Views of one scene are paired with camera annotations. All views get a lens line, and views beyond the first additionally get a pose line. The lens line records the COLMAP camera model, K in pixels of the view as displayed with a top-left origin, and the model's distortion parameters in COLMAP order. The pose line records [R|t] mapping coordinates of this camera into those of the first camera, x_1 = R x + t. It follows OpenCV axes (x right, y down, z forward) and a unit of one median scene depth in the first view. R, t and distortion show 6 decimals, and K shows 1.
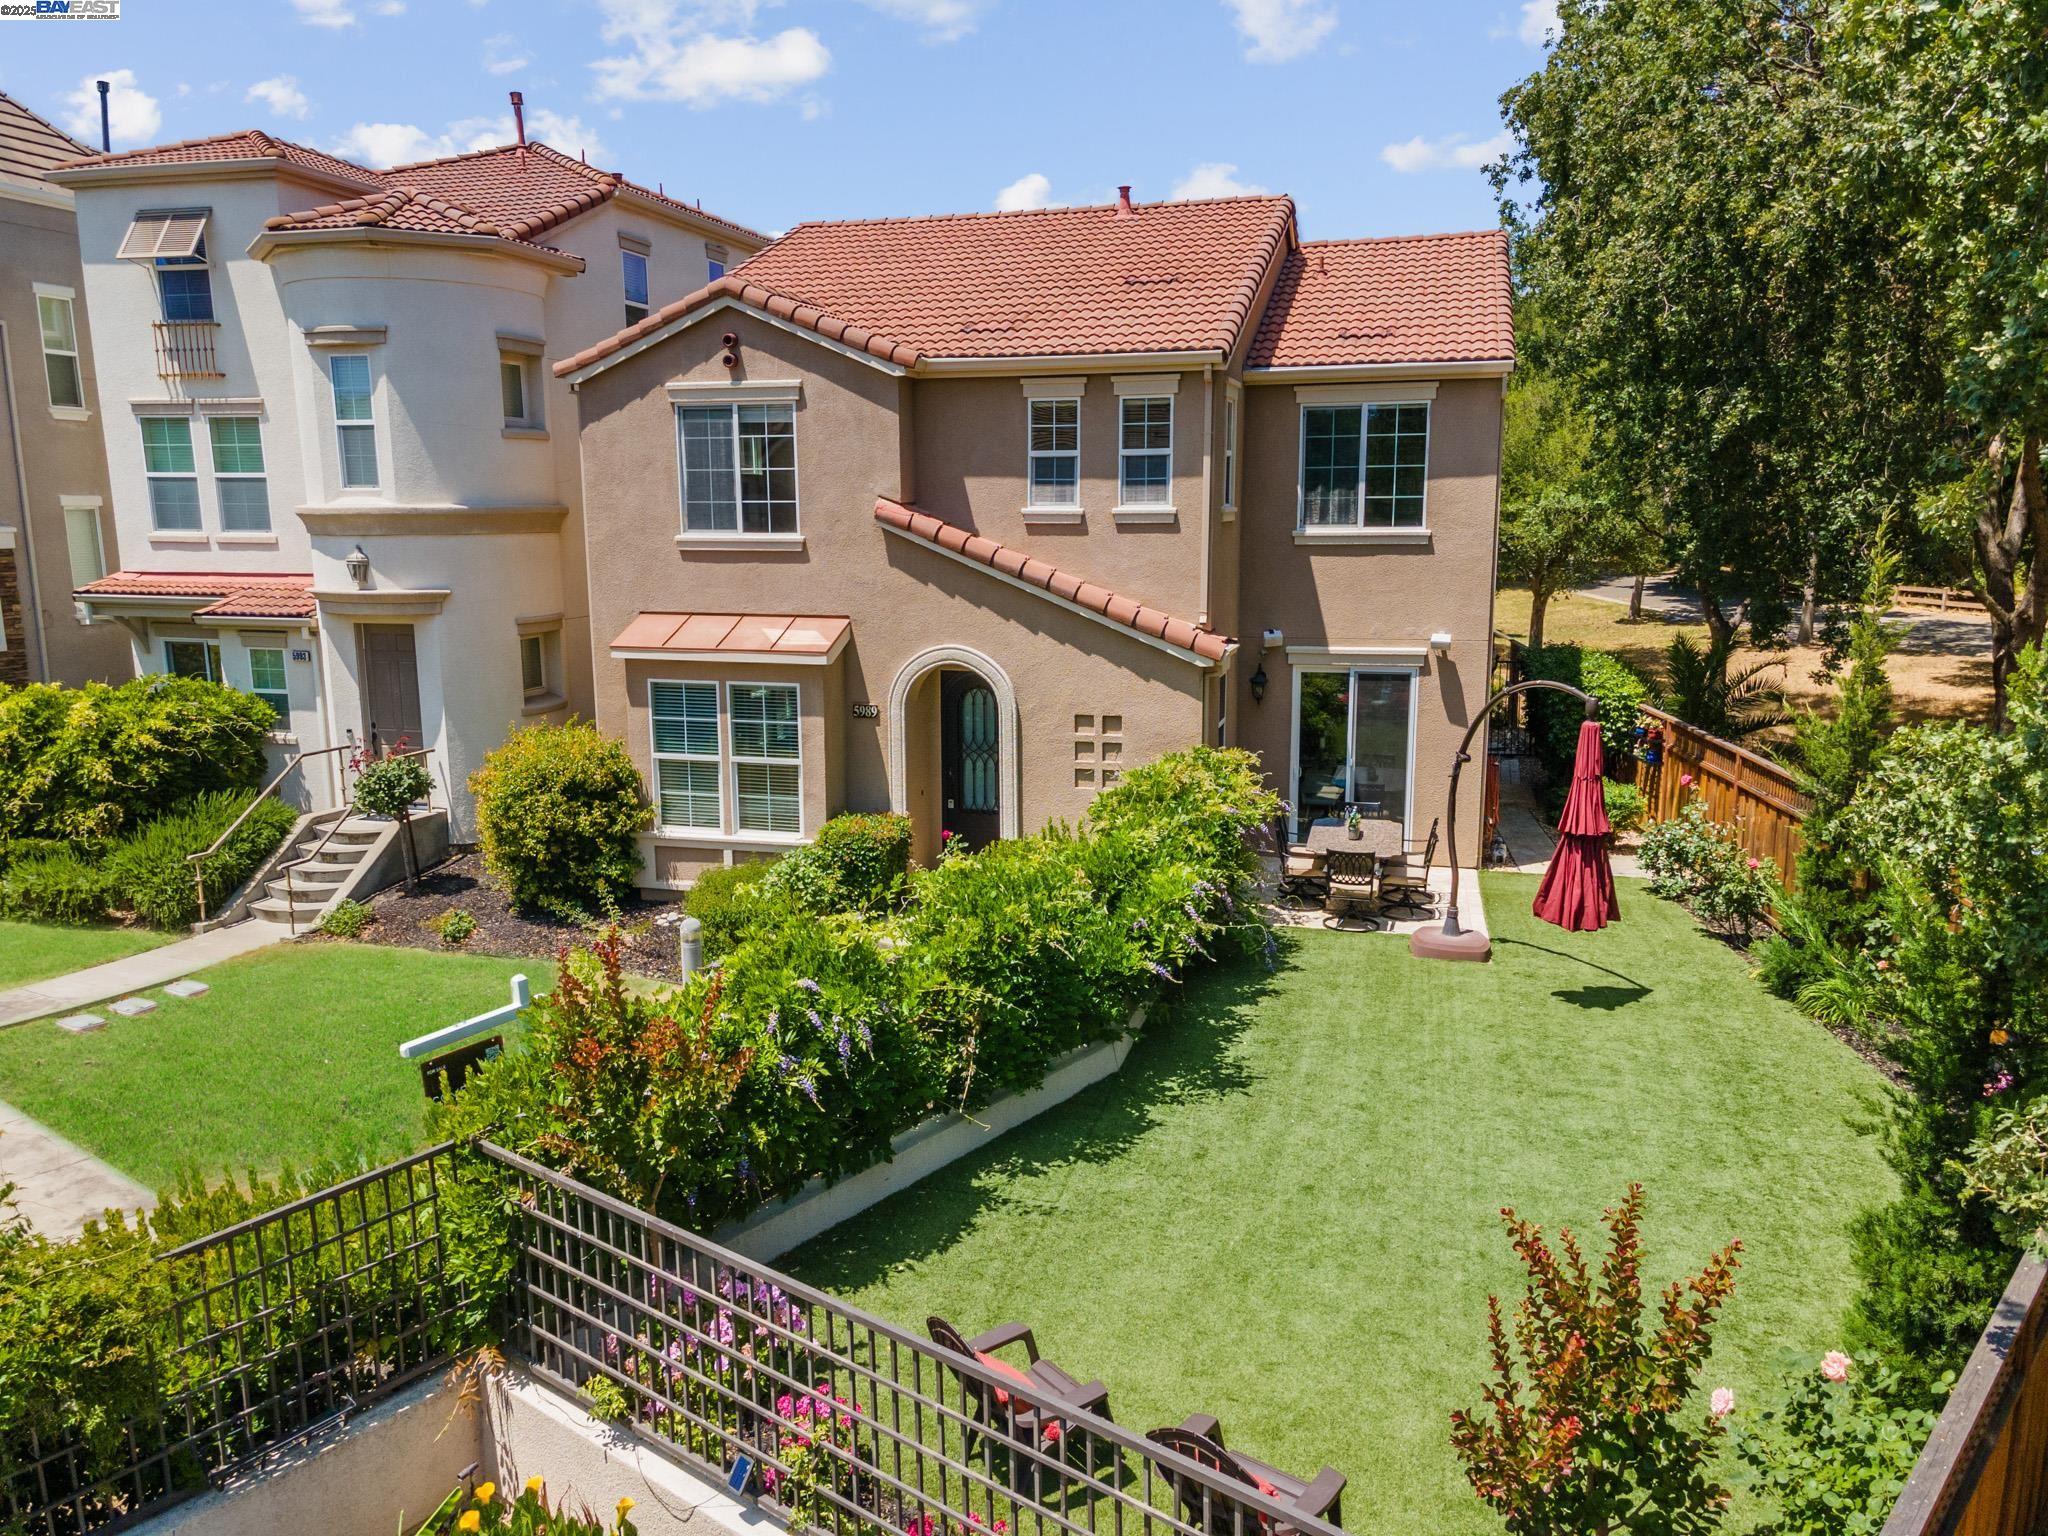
lens RADIAL K [[1497.6, 0, 1031.0], [0, 1497.6, 769.8], [0, 0, 1]] dist [0.051663, 0.005959]
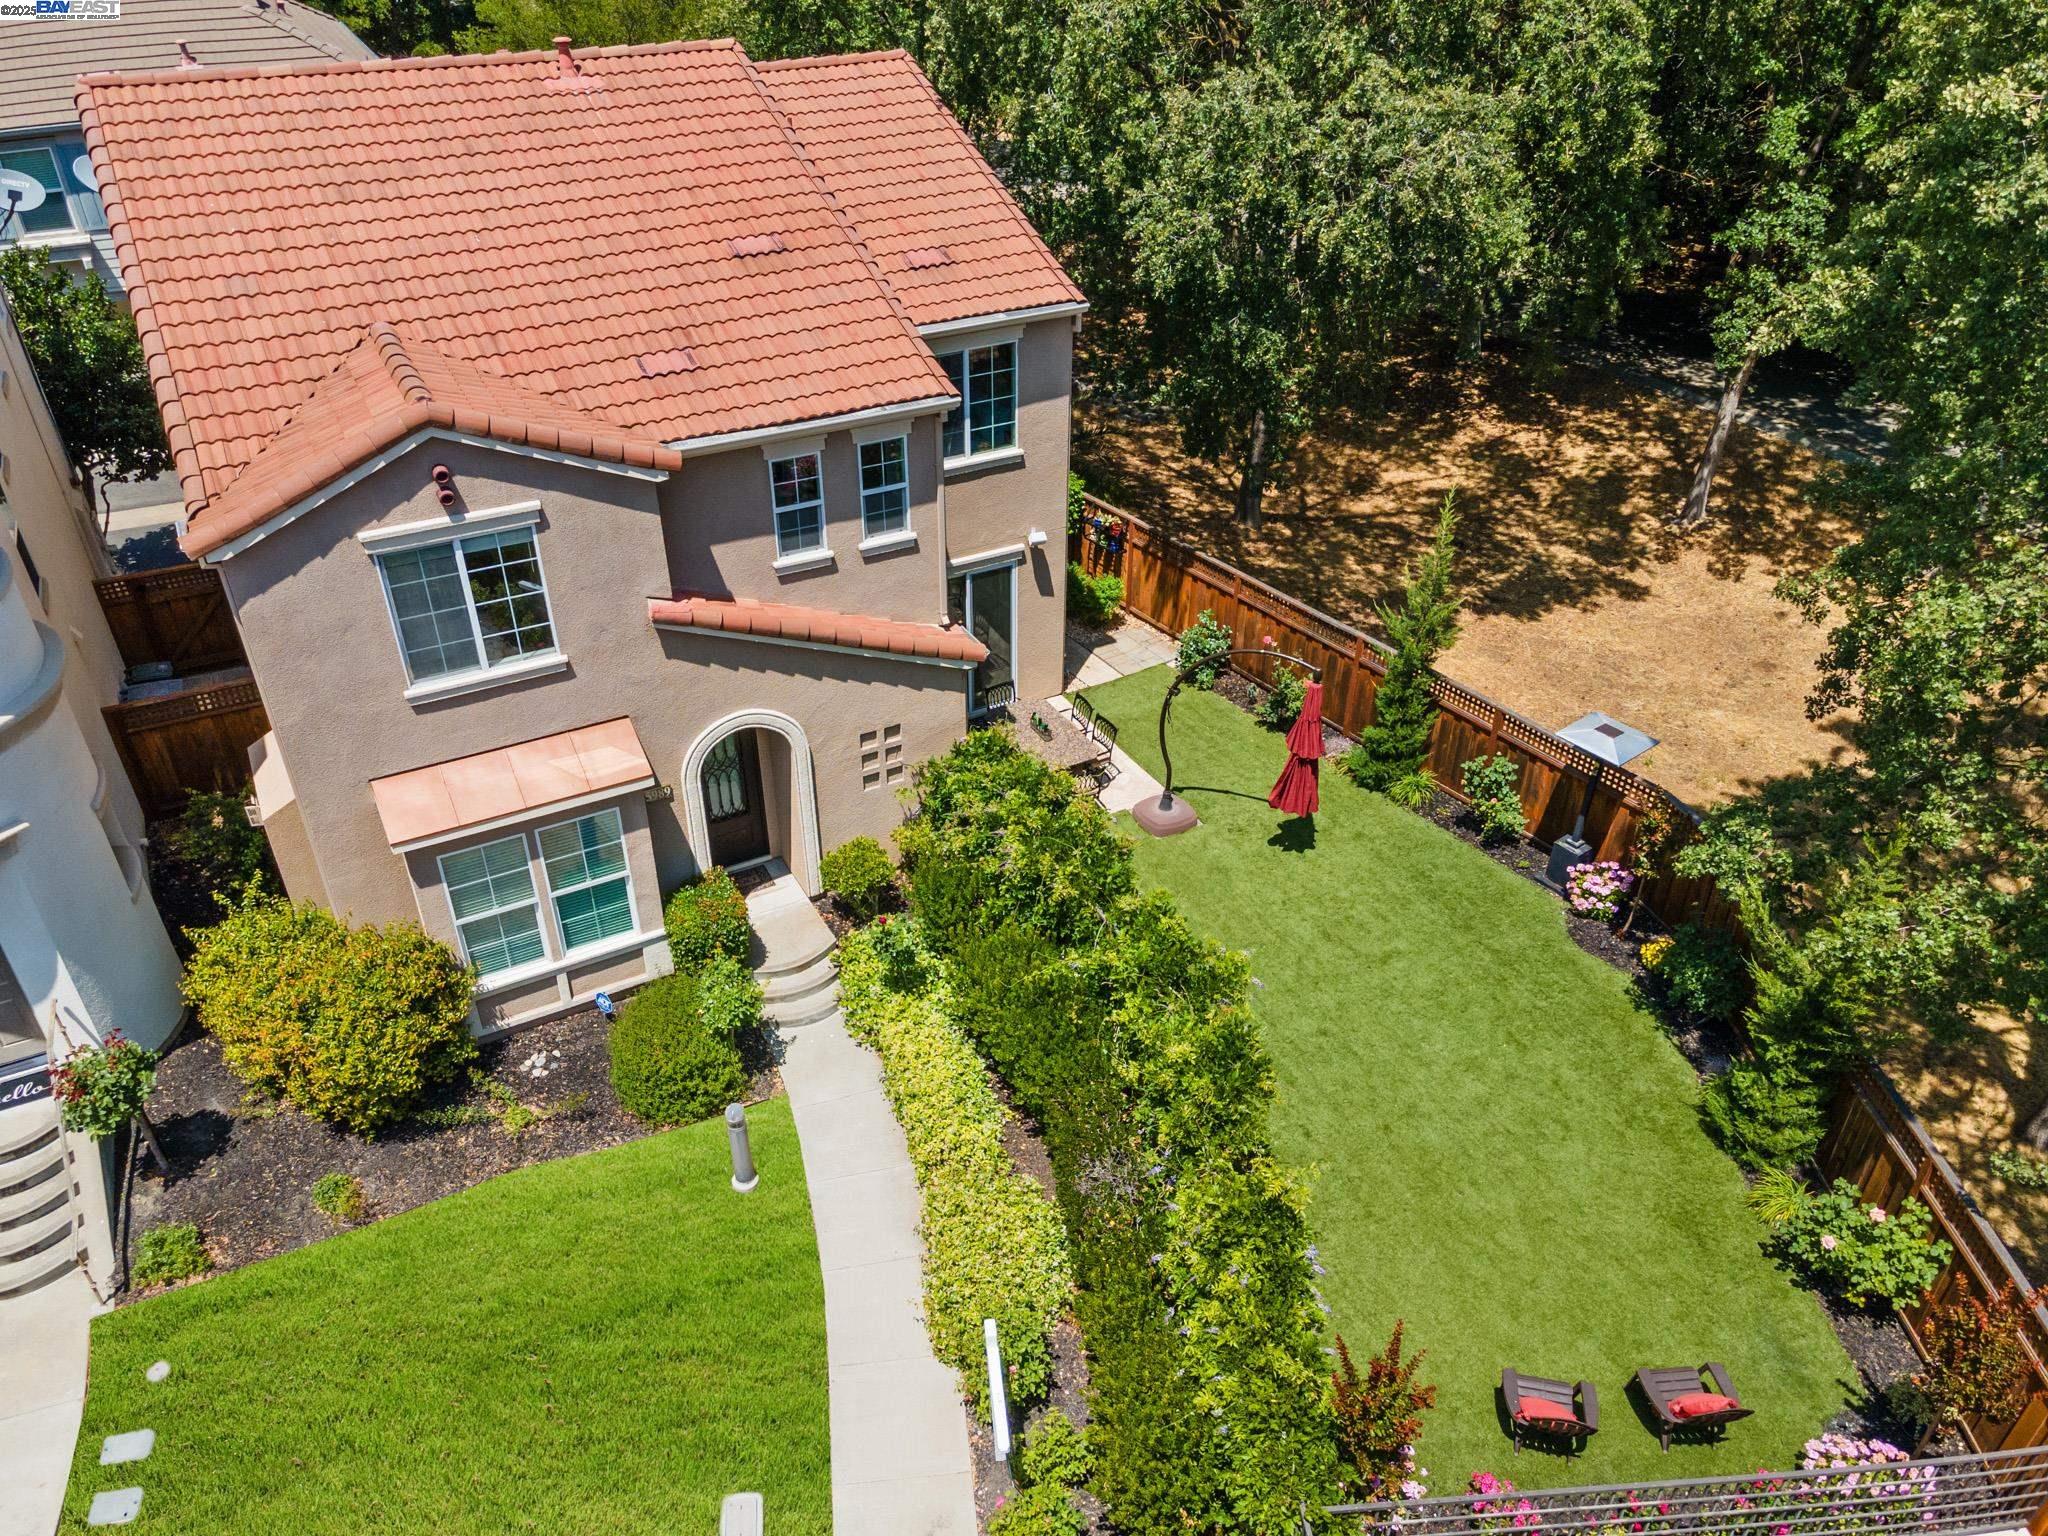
lens RADIAL K [[1497.6, 0, 1029.3], [0, 1497.6, 778.3], [0, 0, 1]] dist [0.051663, 0.005959]
pose [[0.718122, -0.385503, 0.579385, -0.511617], [0.117496, 0.887761, 0.445056, -0.466672], [-0.685926, -0.251529, 0.682816, 0.164428]]
